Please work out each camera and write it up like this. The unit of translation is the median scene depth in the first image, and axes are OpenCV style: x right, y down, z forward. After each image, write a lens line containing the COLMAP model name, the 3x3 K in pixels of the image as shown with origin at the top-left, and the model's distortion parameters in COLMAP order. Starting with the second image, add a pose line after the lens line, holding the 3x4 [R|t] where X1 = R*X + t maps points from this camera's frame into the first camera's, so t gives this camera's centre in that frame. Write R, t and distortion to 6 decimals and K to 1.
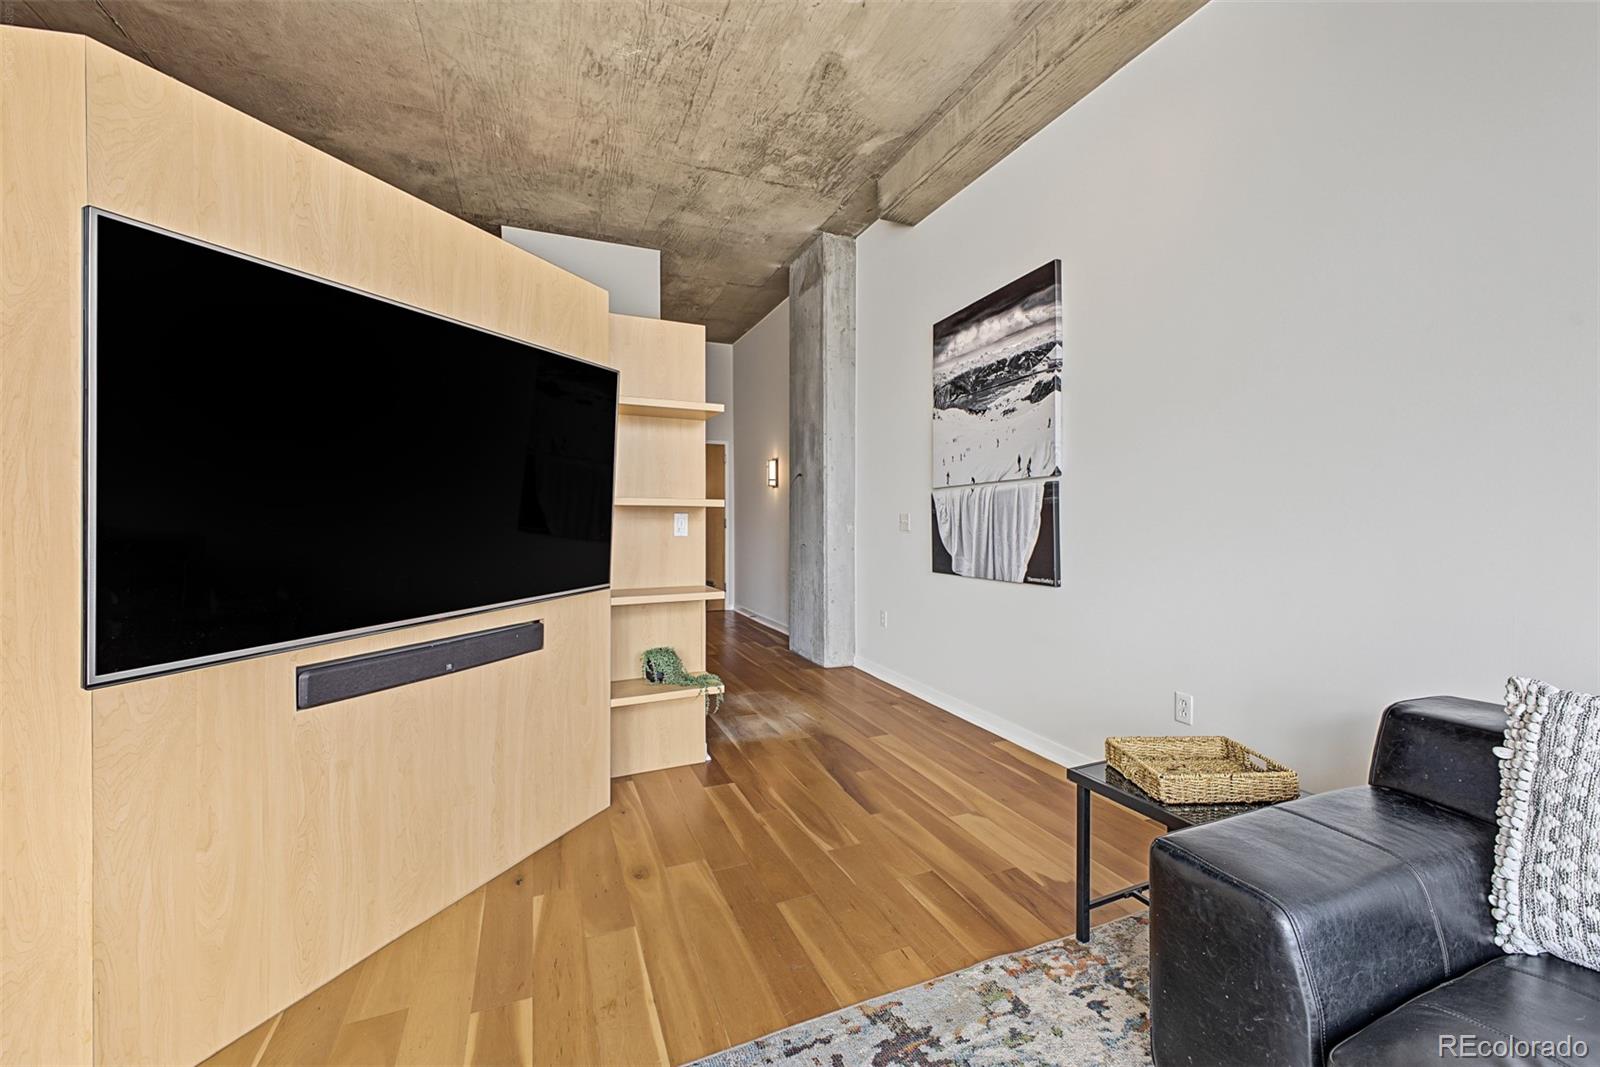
lens RADIAL K [[638.2, 0, 793.2], [0, 638.2, 524.6], [0, 0, 1]] dist [0.014117, -0.002735]
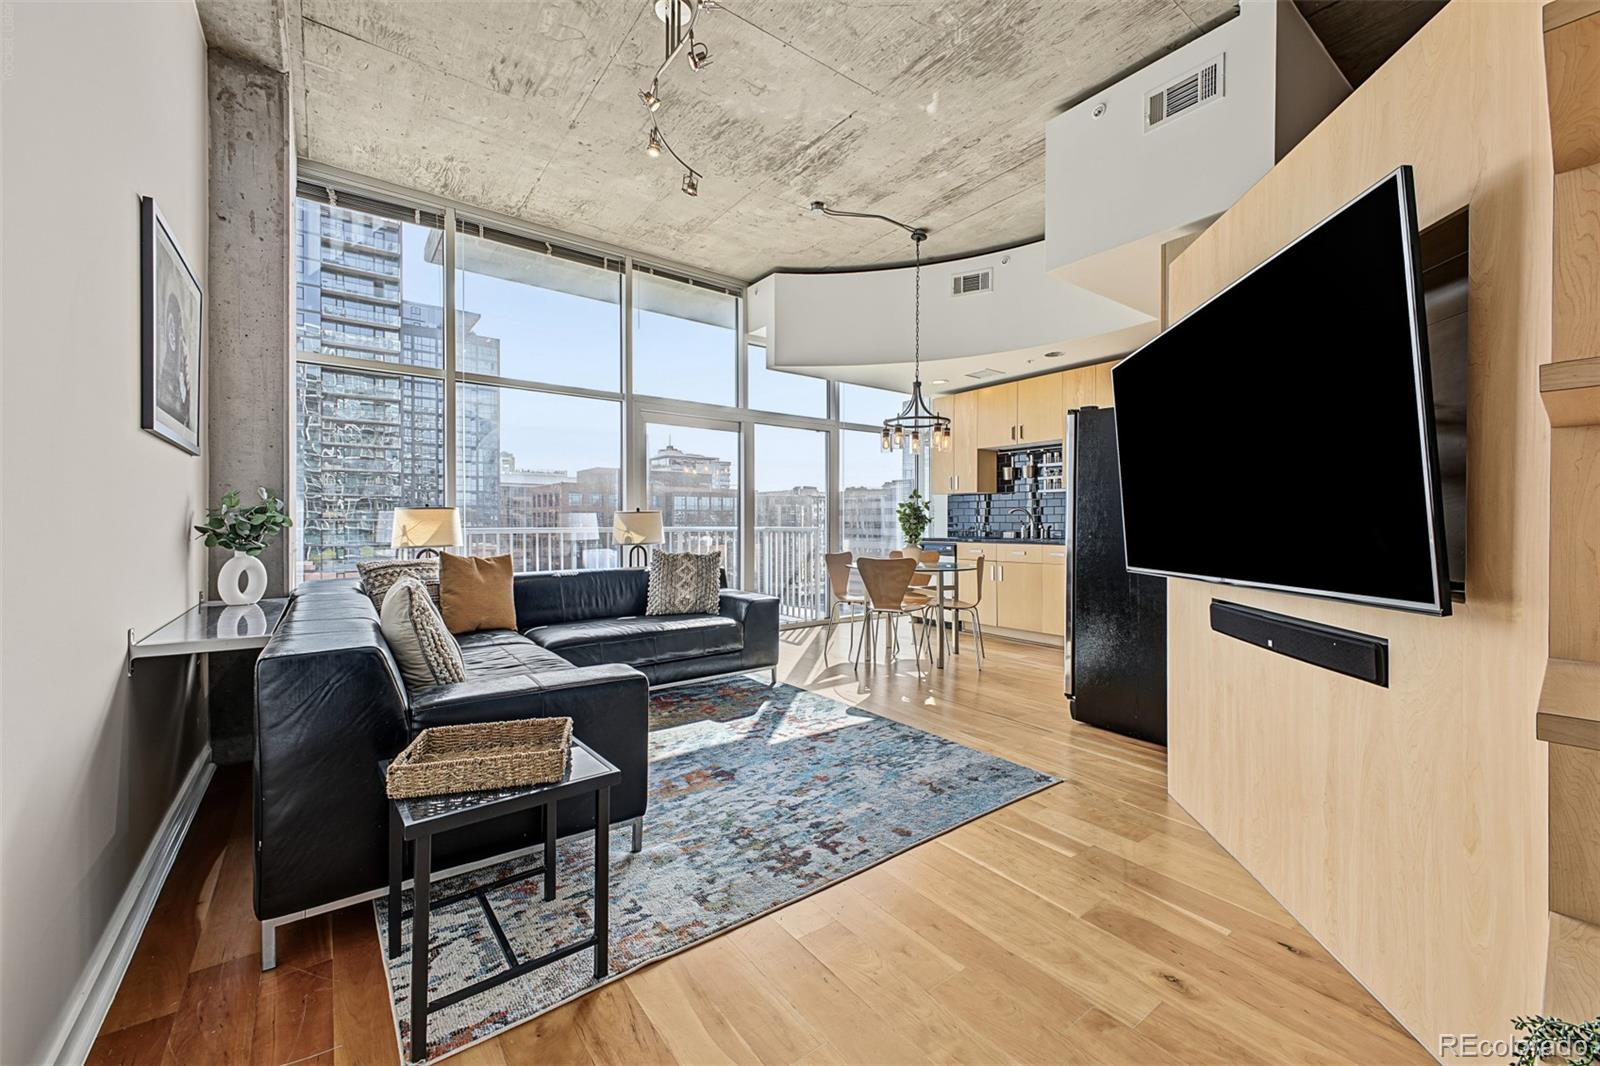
lens RADIAL K [[638.2, 0, 799.7], [0, 638.2, 522.5], [0, 0, 1]] dist [0.014117, -0.002735]
pose [[-0.966989, -0.003263, -0.254796, 0.237643], [-0.005783, 0.999942, 0.009141, 0.023640], [0.254752, 0.010312, -0.966952, 1.081685]]
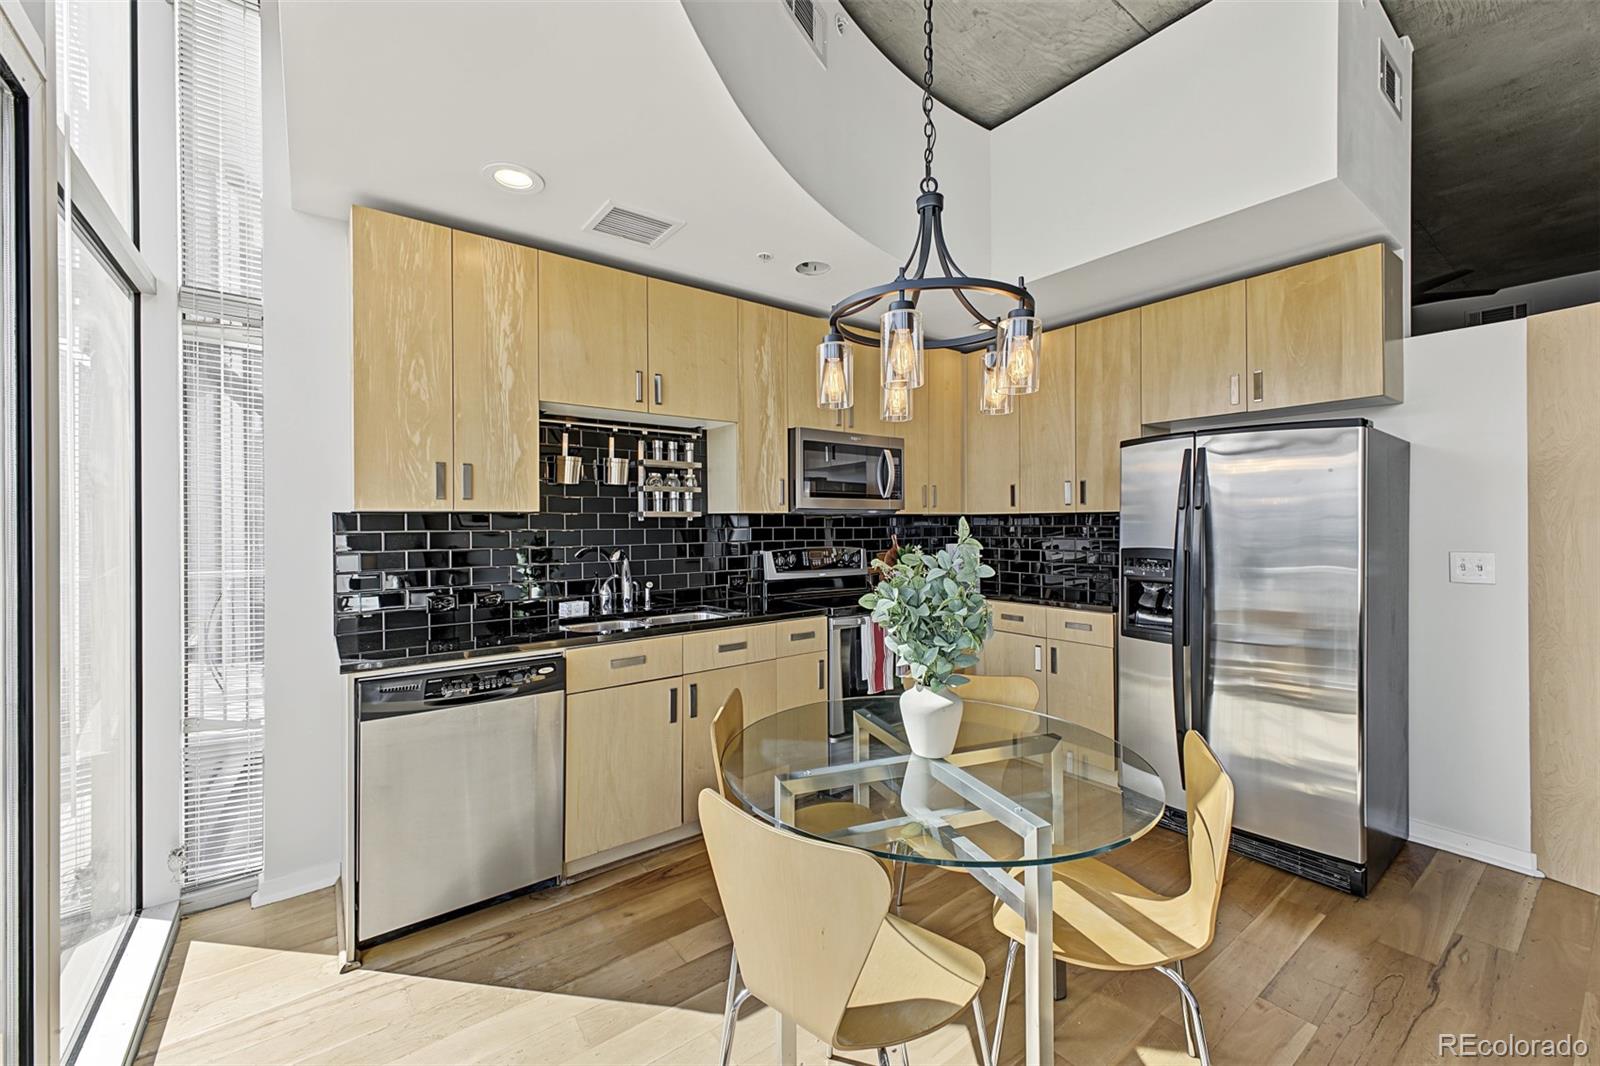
lens RADIAL K [[638.2, 0, 802.8], [0, 638.2, 520.2], [0, 0, 1]] dist [0.014117, -0.002735]
pose [[0.265025, -0.008489, -0.964204, 0.026538], [-0.003251, 0.999948, -0.009697, -0.041459], [0.964236, 0.005705, 0.264984, -0.670341]]
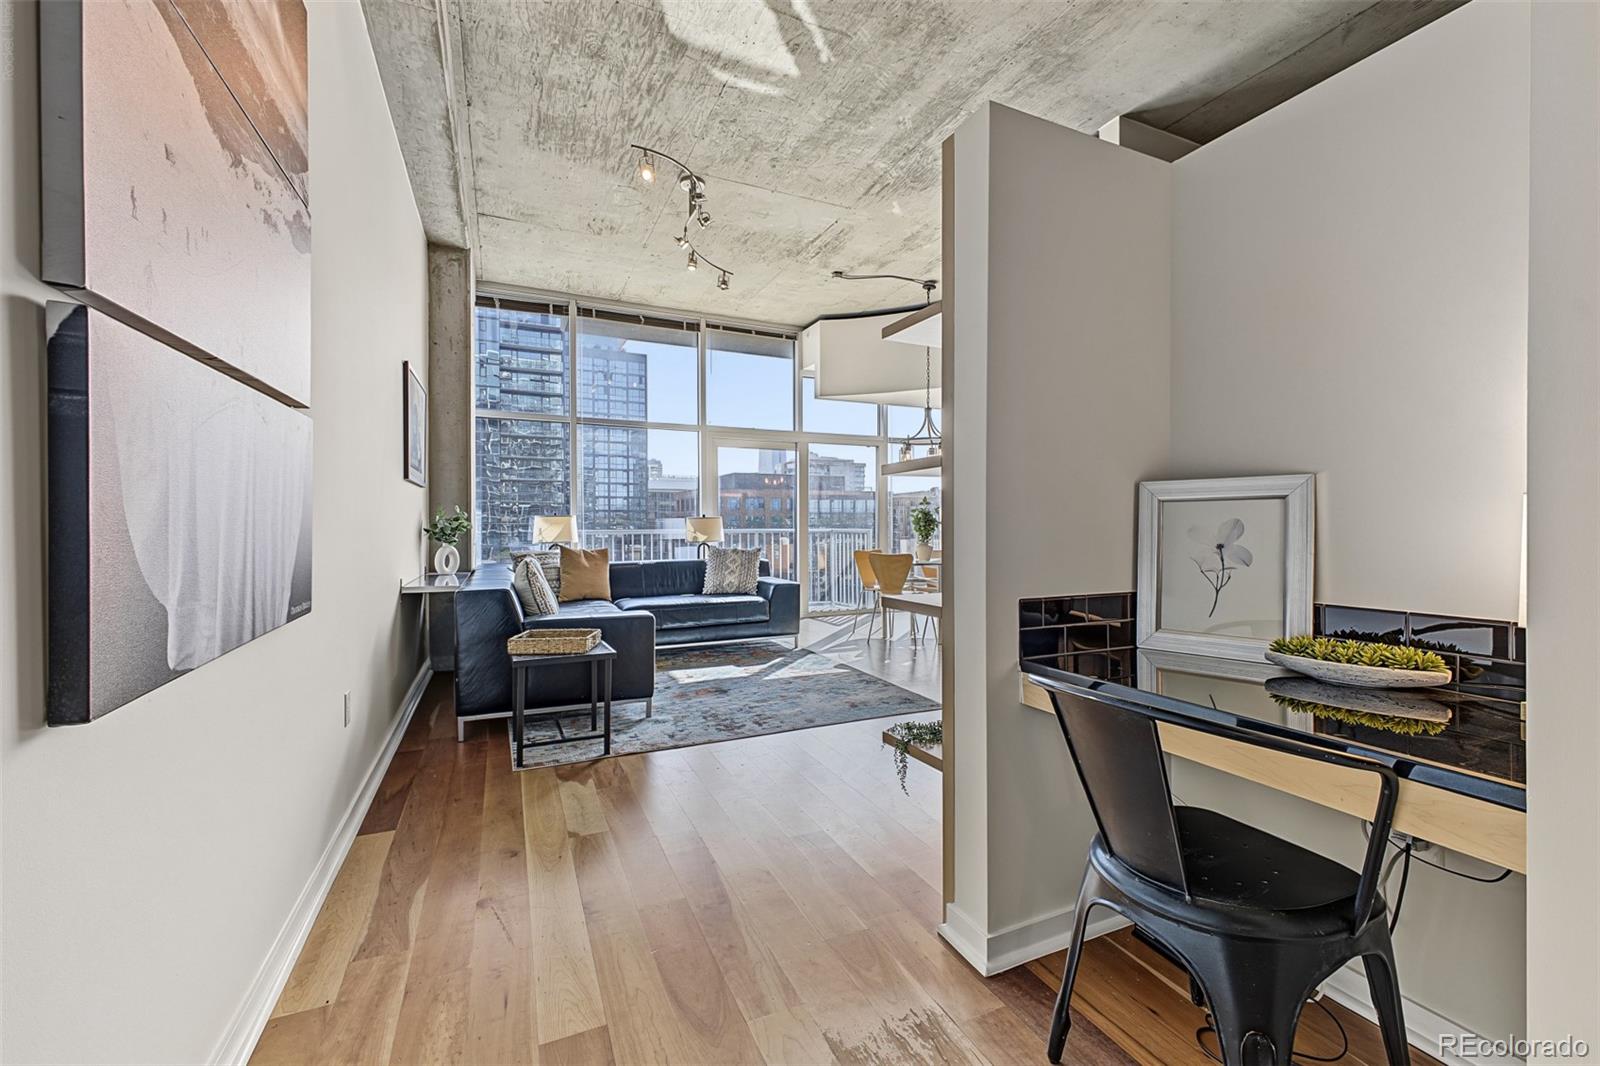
lens RADIAL K [[638.2, 0, 803.7], [0, 638.2, 528.5], [0, 0, 1]] dist [0.014117, -0.002735]
pose [[-0.998460, -0.000287, -0.055474, 0.017934], [-0.001181, 0.999870, 0.016071, 0.017326], [0.055462, 0.016112, -0.998331, 1.541778]]
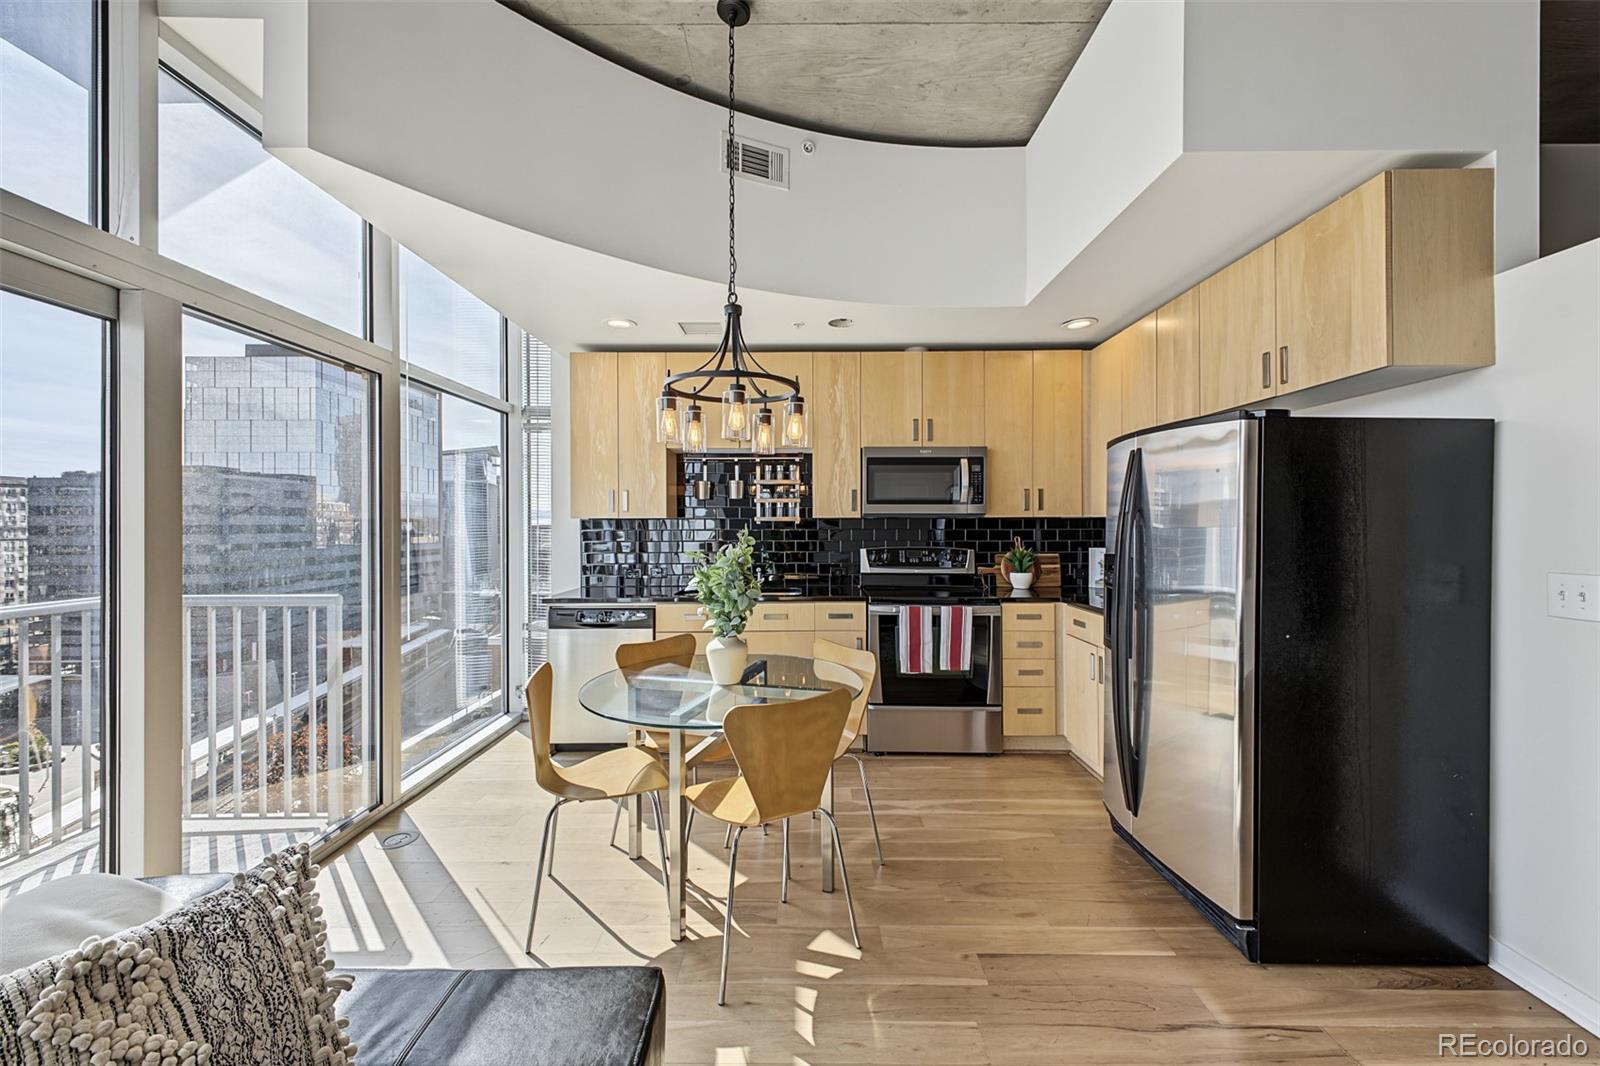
lens RADIAL K [[638.2, 0, 798.2], [0, 638.2, 522.2], [0, 0, 1]] dist [0.014117, -0.002735]
pose [[-0.377892, -0.006079, -0.925830, 0.239951], [-0.008450, 0.999959, -0.003117, -0.049656], [0.925811, 0.006646, -0.377928, -0.045889]]
